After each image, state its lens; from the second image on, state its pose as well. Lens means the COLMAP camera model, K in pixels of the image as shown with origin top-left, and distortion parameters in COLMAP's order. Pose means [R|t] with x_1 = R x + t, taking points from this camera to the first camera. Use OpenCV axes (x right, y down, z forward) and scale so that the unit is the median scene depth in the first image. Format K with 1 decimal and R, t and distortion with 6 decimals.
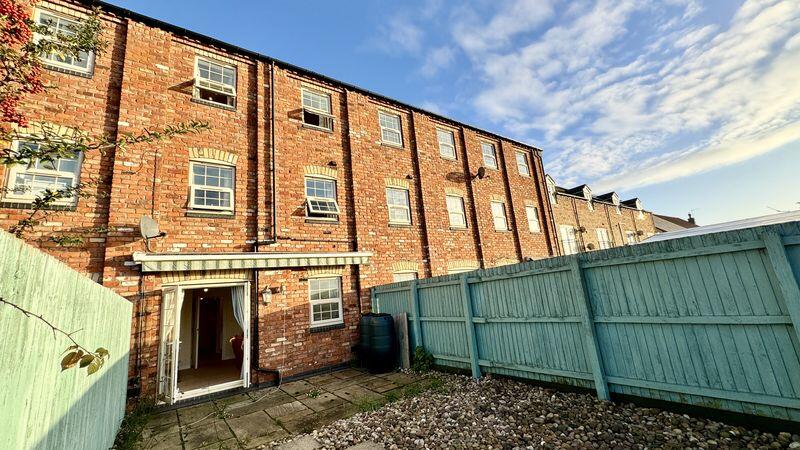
lens RADIAL K [[319.5, 0, 400.0], [0, 319.5, 225.0], [0, 0, 1]] dist [0.000025, -0.000081]
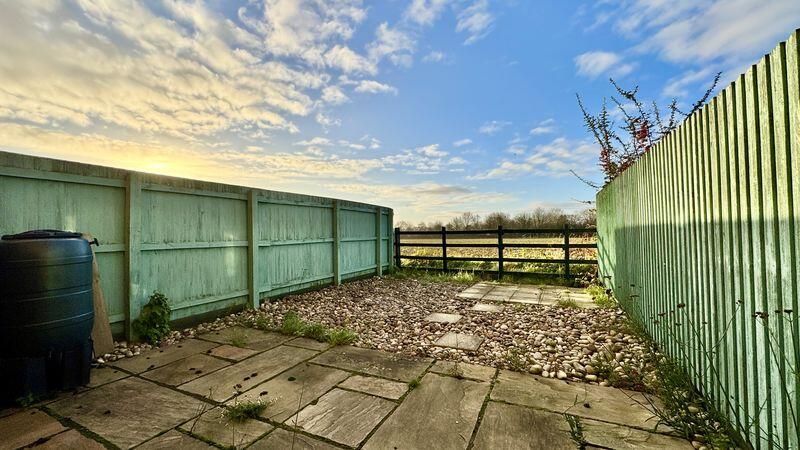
lens RADIAL K [[319.5, 0, 400.0], [0, 319.5, 225.0], [0, 0, 1]] dist [0.000025, -0.000081]
pose [[-0.462522, 0.123220, 0.878004, -0.863196], [-0.129058, 0.970391, -0.204172, 0.459737], [-0.877164, -0.207748, -0.432924, 1.286498]]
